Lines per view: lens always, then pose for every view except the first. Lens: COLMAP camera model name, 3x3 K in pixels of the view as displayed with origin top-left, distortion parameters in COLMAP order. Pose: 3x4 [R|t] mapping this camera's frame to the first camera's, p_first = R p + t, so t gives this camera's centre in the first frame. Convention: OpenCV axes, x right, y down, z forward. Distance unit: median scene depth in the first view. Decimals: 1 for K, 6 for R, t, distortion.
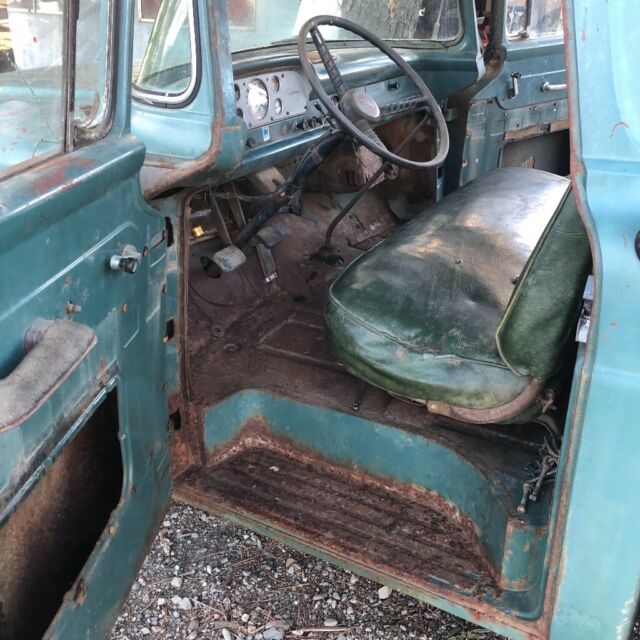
lens RADIAL K [[686.2, 0, 324.4], [0, 686.2, 319.6], [0, 0, 1]] dist [0.048774, 0.000000]
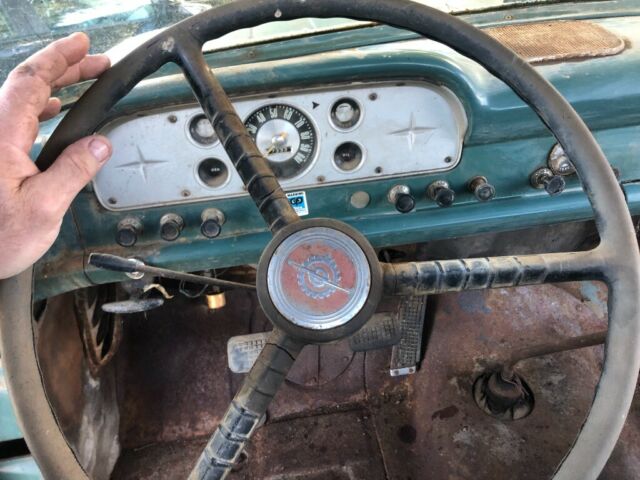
lens RADIAL K [[527.0, 0, 323.3], [0, 527.0, 238.5], [0, 0, 1]] dist [0.043325, -0.064201]
pose [[0.589602, 0.410329, -0.695701, 0.159683], [-0.282394, 0.911707, 0.298404, -0.279825], [0.756719, 0.020522, 0.653418, 0.573268]]
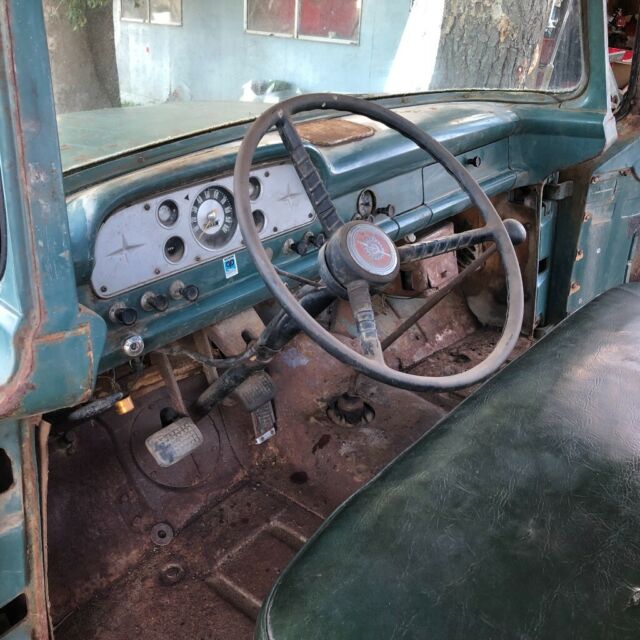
lens RADIAL K [[686.2, 0, 316.8], [0, 686.2, 316.1], [0, 0, 1]] dist [0.048774, 0.000000]
pose [[0.981276, 0.072962, -0.178250, 0.082600], [-0.073346, 0.997297, 0.004446, -0.176559], [0.178092, 0.008711, 0.983975, 0.297313]]
